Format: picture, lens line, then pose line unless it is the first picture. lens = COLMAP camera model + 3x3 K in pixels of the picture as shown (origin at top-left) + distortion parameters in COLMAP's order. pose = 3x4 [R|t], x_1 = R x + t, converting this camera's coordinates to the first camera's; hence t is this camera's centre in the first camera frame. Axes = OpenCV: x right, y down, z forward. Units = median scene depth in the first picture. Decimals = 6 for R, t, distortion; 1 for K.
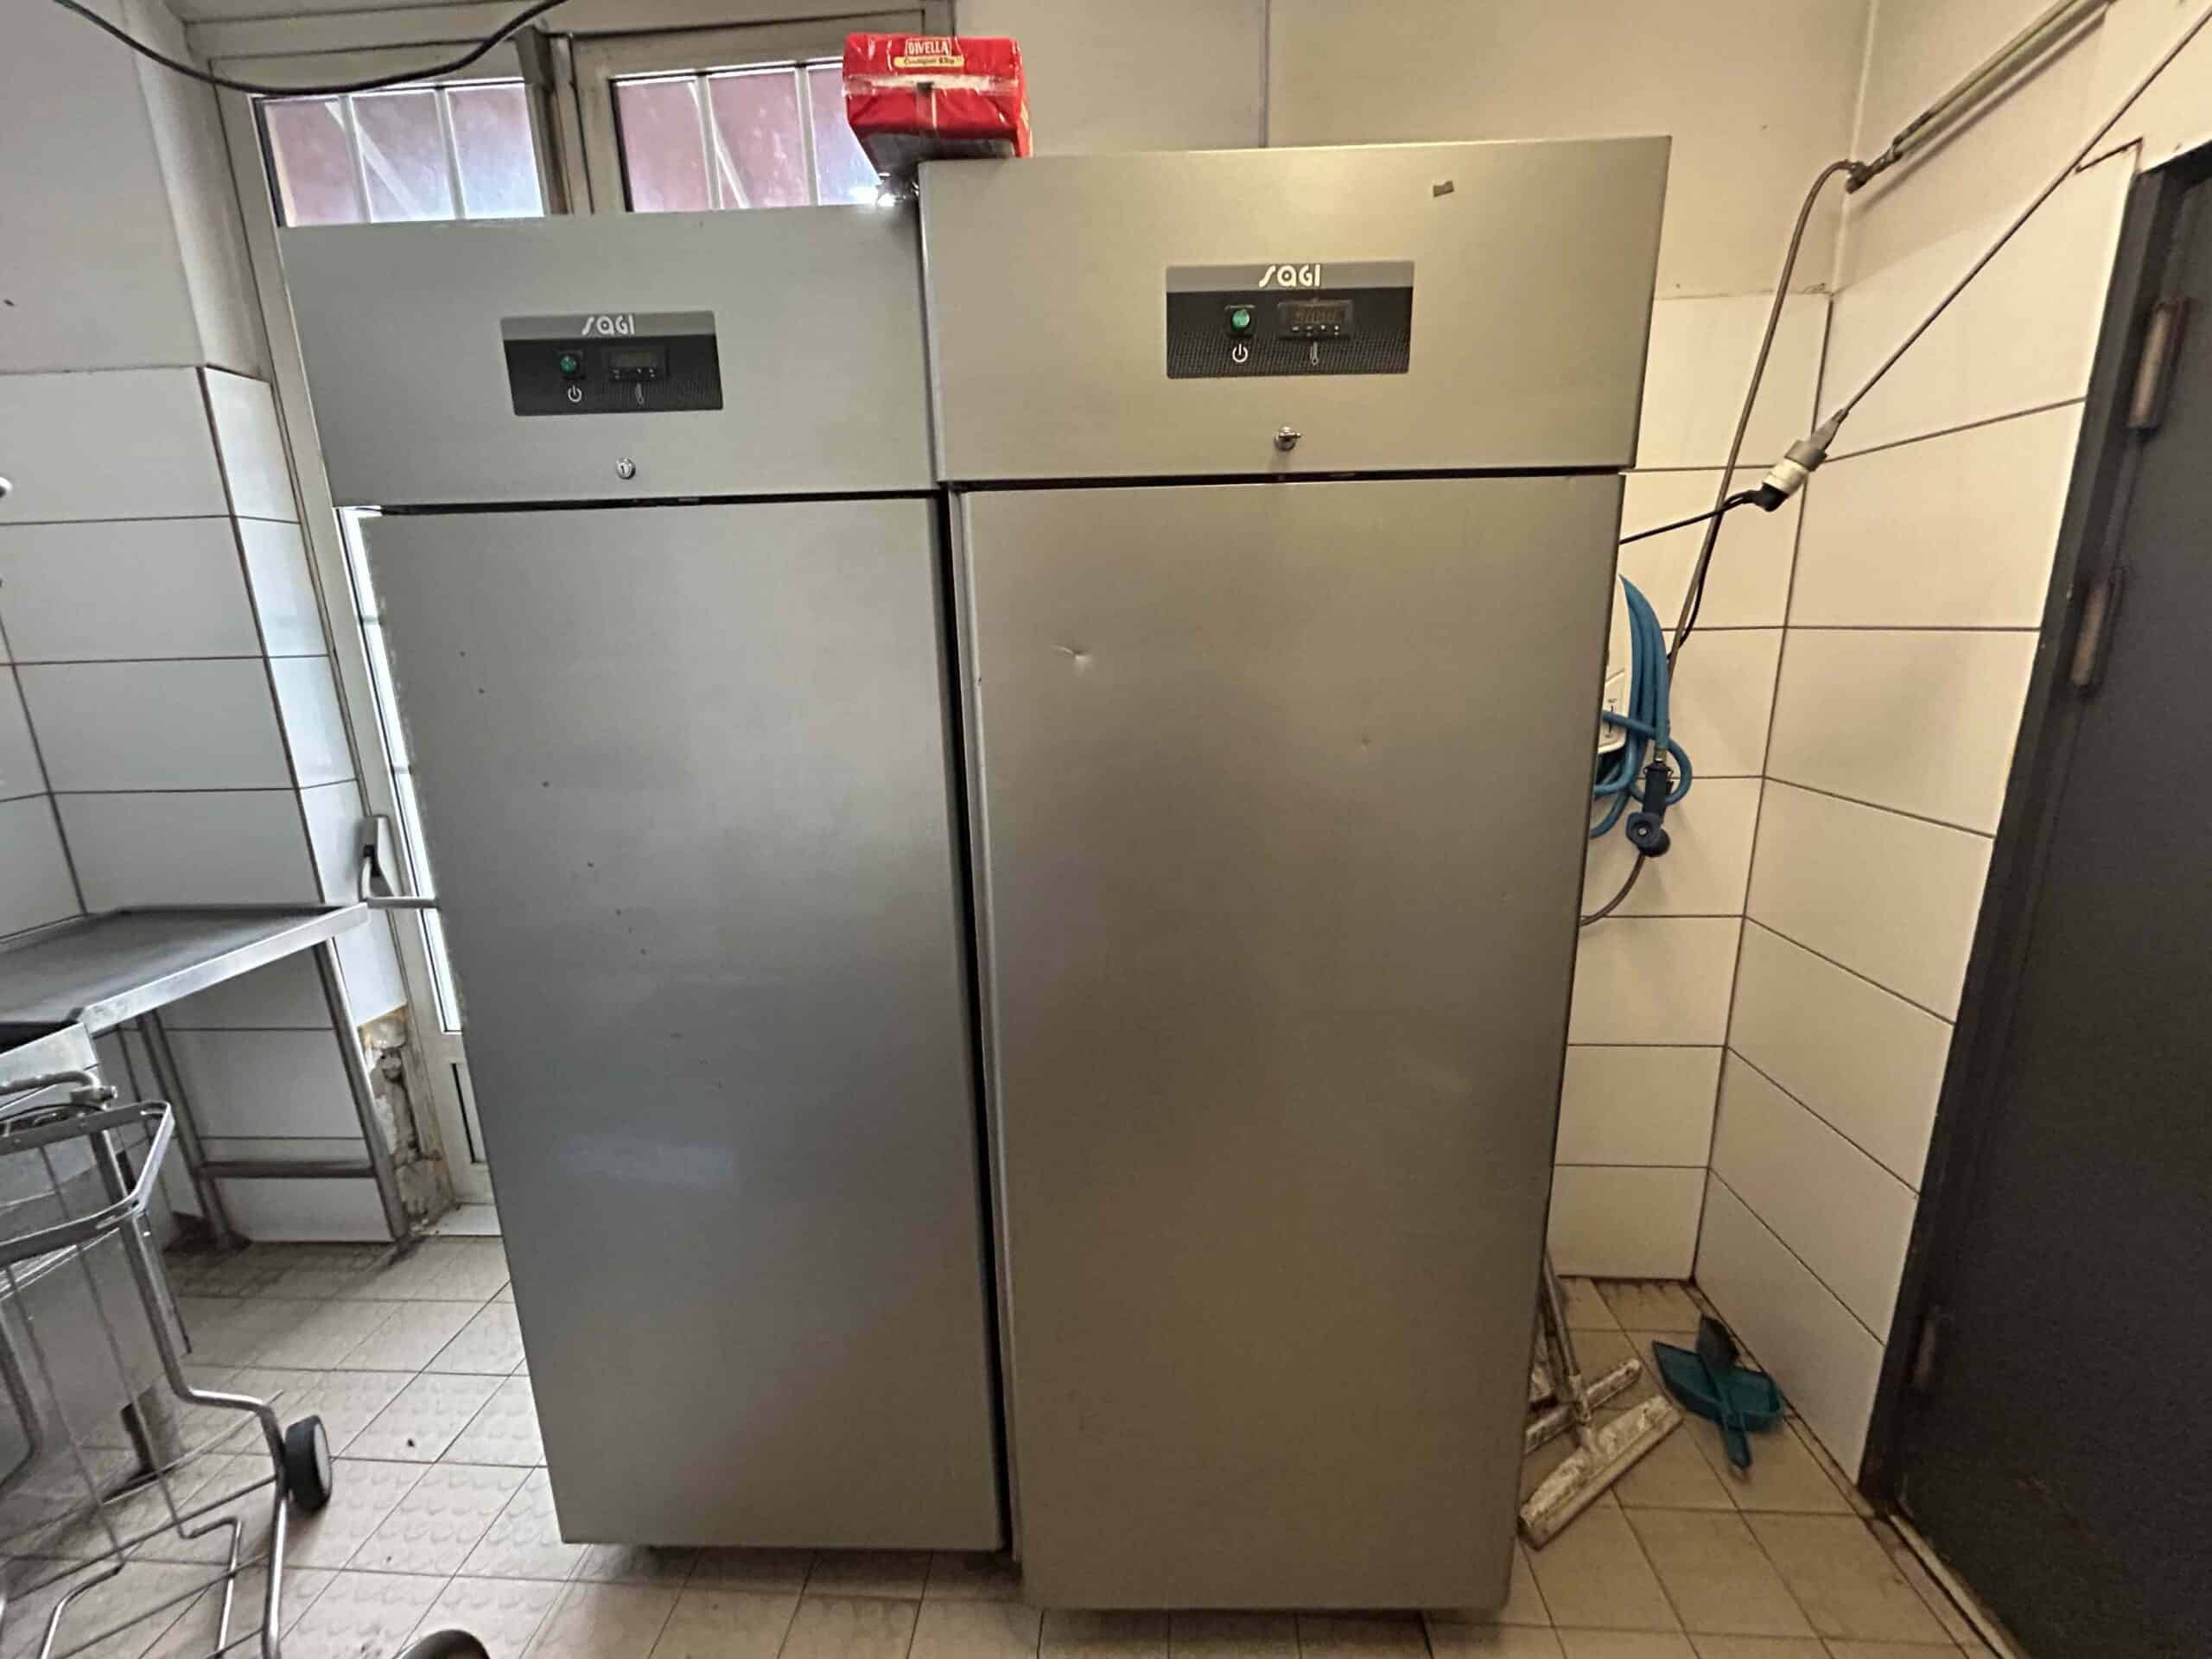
lens RADIAL K [[895.5, 0, 1108.1], [0, 895.5, 817.8], [0, 0, 1]] dist [0.014437, -0.006706]
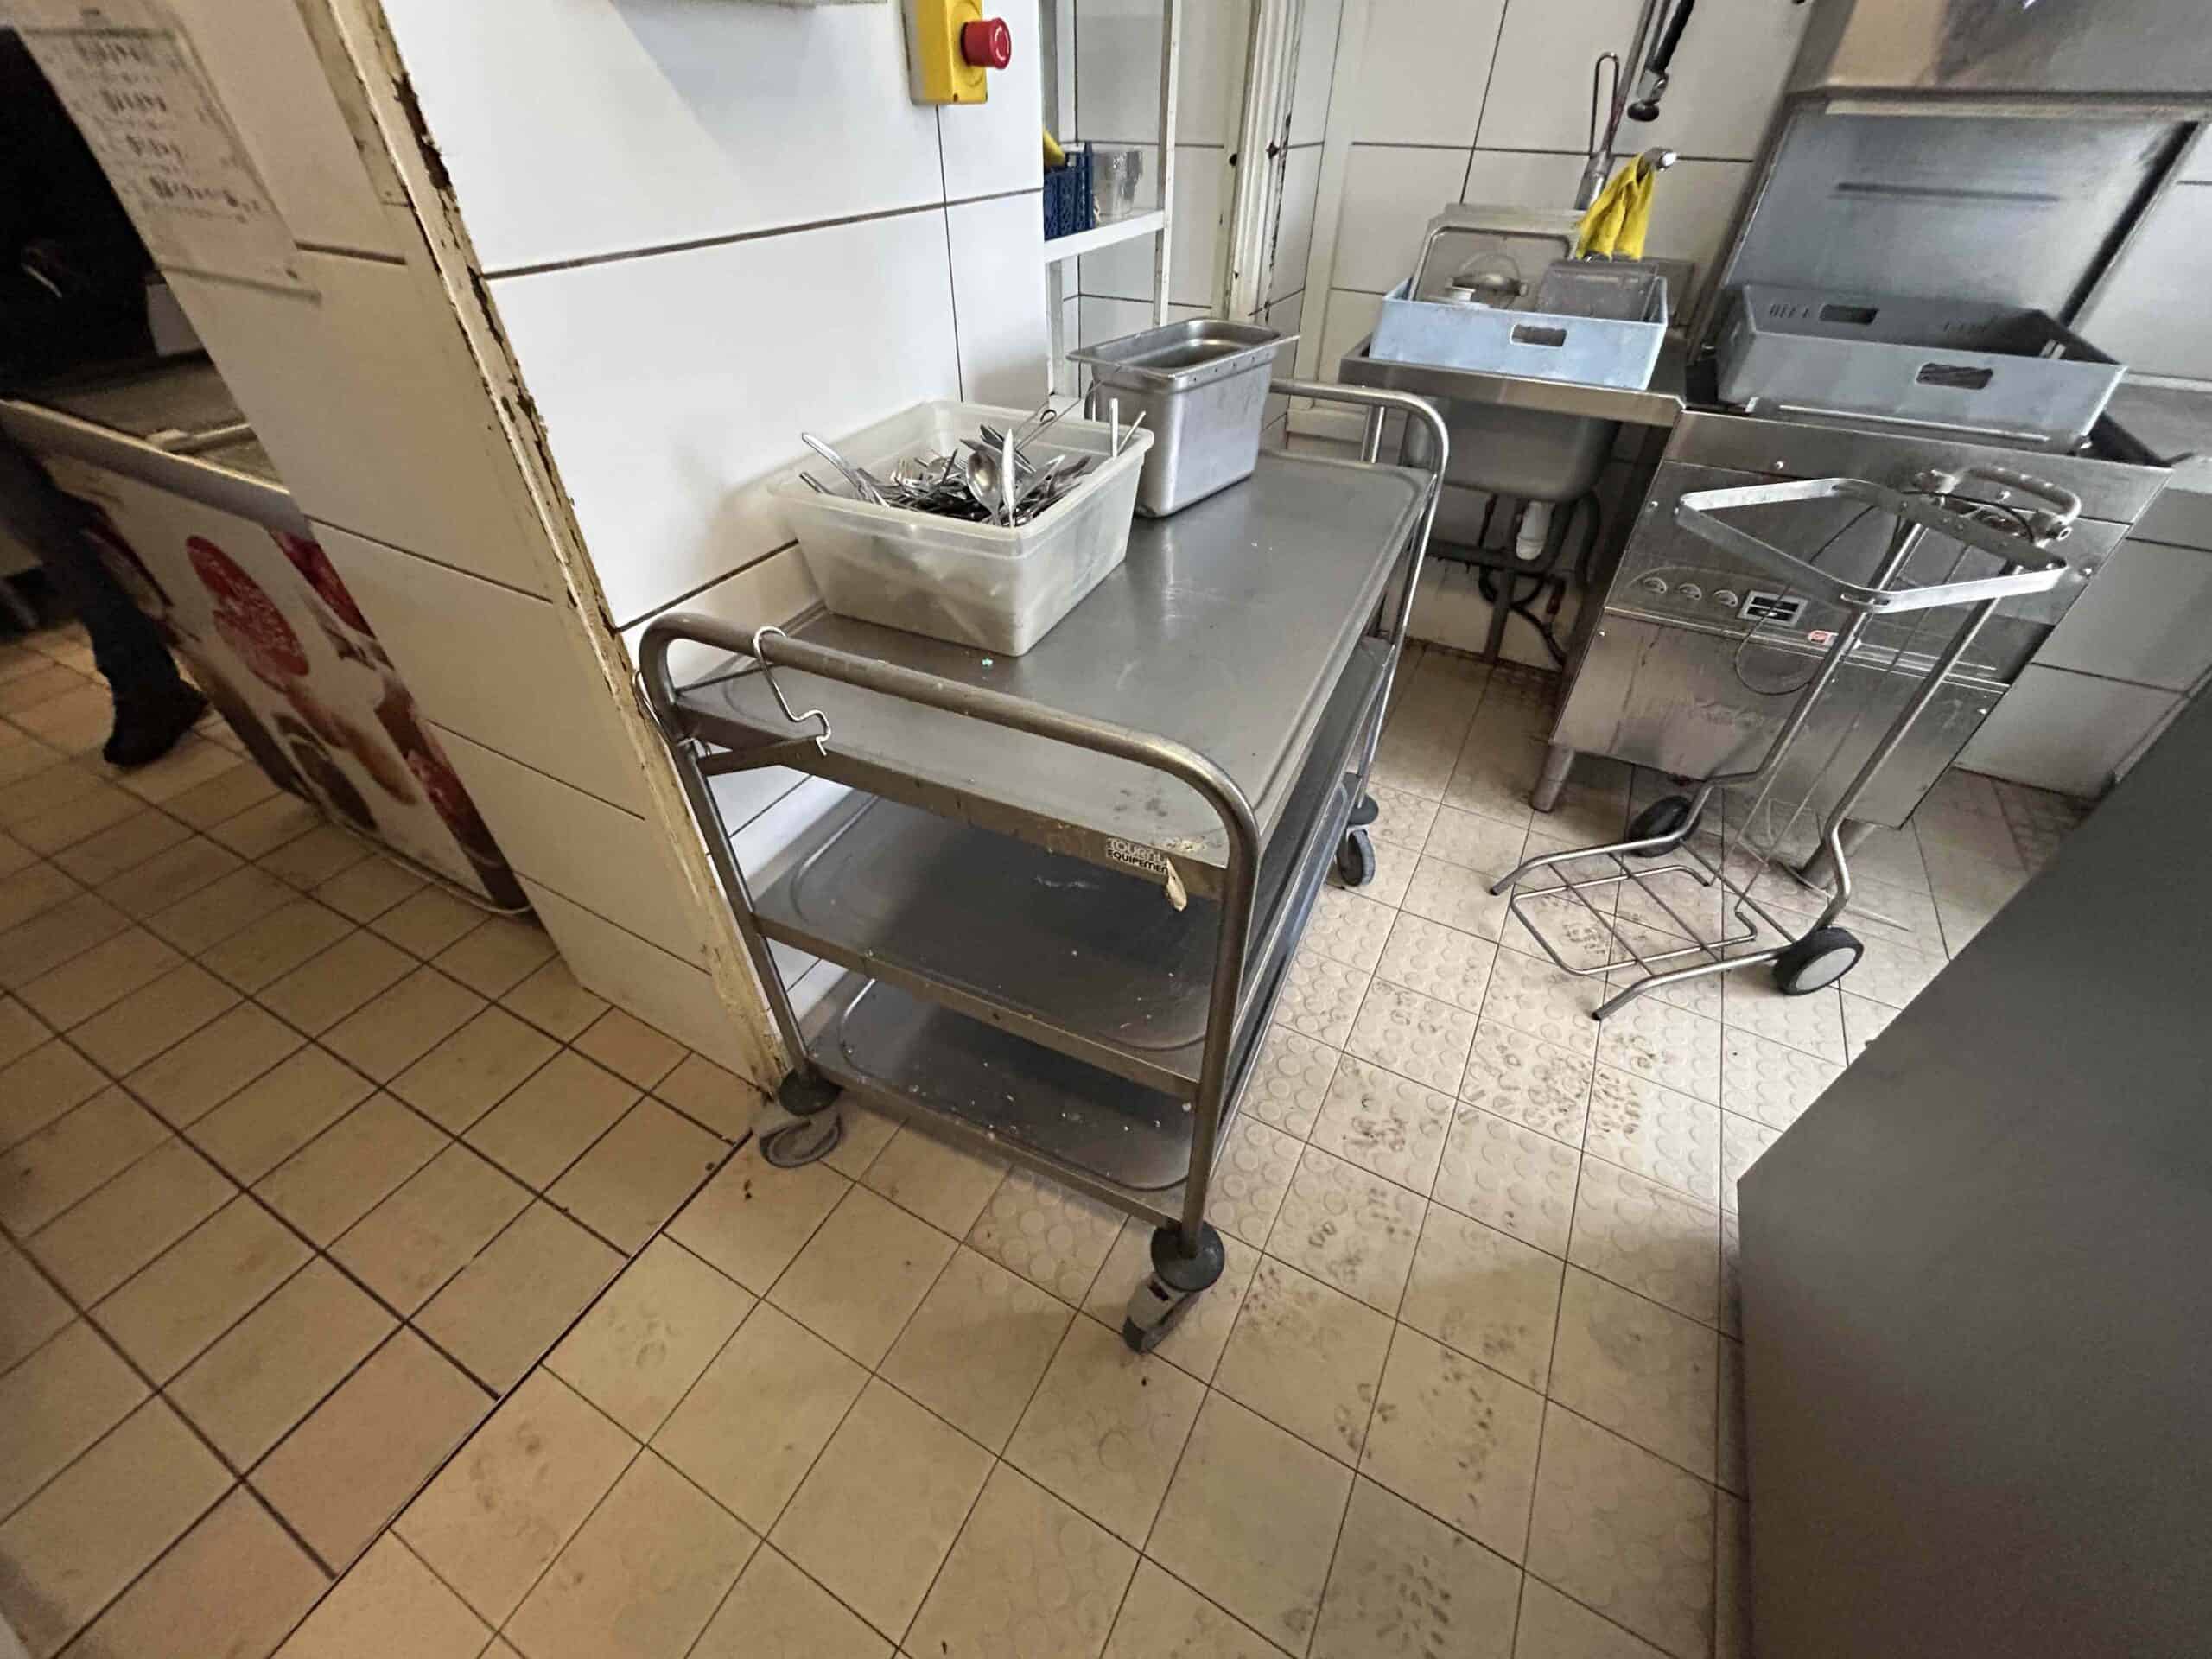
lens RADIAL K [[888.1, 0, 1111.4], [0, 888.1, 830.1], [0, 0, 1]] dist [-0.007568, 0.004704]
pose [[-0.411977, 0.609062, -0.677730, 0.025930], [-0.207144, 0.661706, 0.720581, 0.041906], [0.887336, 0.437251, -0.146444, 0.272665]]
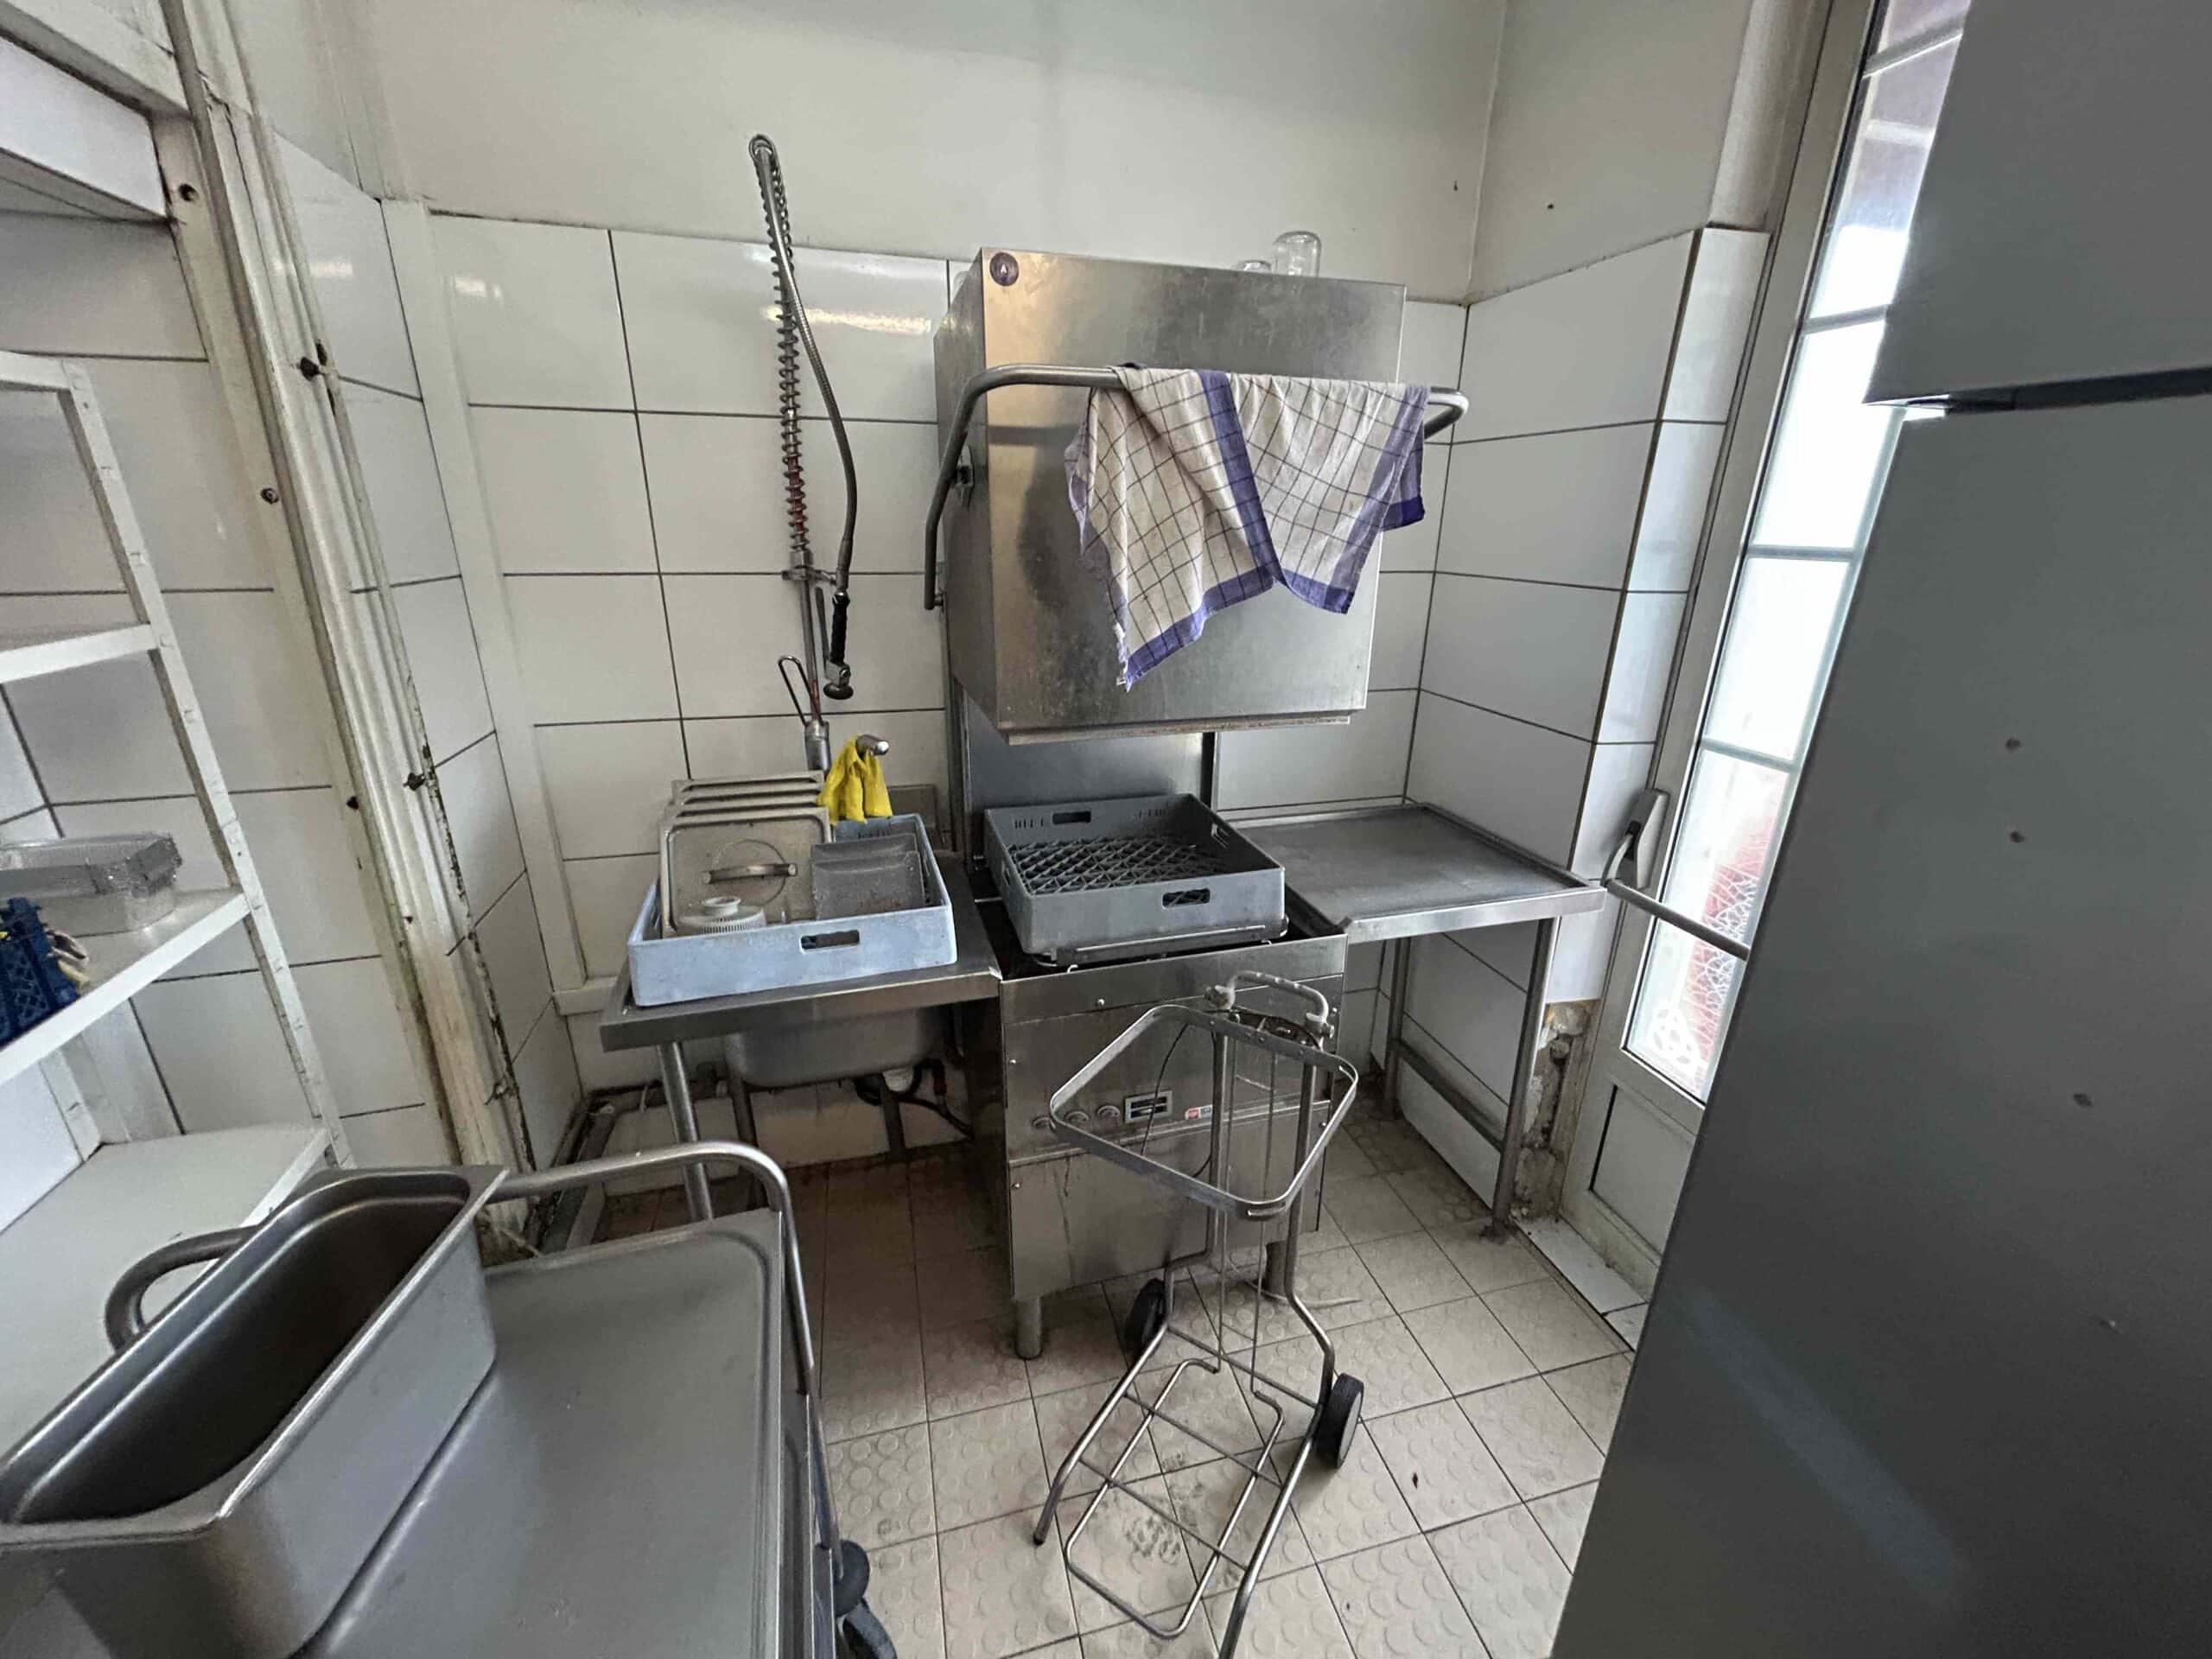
lens RADIAL K [[888.1, 0, 1111.4], [0, 888.1, 830.1], [0, 0, 1]] dist [-0.007568, 0.004704]
pose [[0.318452, 0.346971, -0.882156, -0.240991], [-0.234413, 0.930526, 0.281374, -0.081211], [0.918498, 0.117185, 0.377662, 0.234645]]
